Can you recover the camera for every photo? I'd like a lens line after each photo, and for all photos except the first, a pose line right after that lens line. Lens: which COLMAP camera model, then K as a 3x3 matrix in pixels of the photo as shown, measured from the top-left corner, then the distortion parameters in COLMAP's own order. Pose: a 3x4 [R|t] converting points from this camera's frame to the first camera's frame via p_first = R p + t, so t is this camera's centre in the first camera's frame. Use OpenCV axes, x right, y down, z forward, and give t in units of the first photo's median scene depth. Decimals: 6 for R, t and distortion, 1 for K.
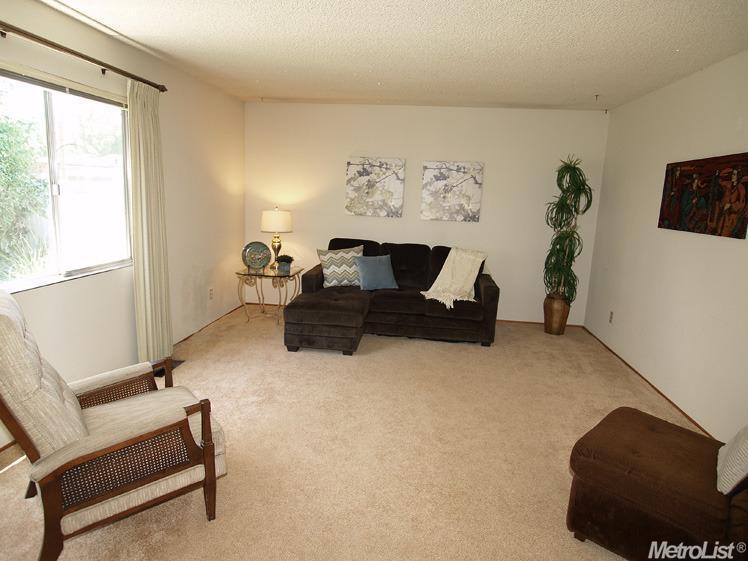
lens RADIAL K [[472.0, 0, 369.5], [0, 472.0, 279.2], [0, 0, 1]] dist [-0.031241, 0.003499]
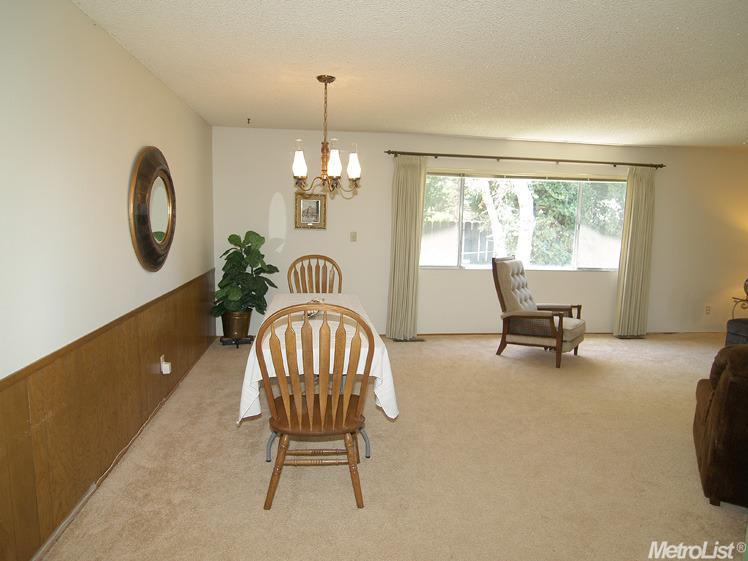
lens RADIAL K [[472.0, 0, 369.5], [0, 472.0, 279.2], [0, 0, 1]] dist [-0.031241, 0.003499]
pose [[0.223006, 0.092297, -0.970438, 1.071930], [-0.205391, 0.977609, 0.045780, 0.124073], [0.952934, 0.189110, 0.236970, -0.311752]]
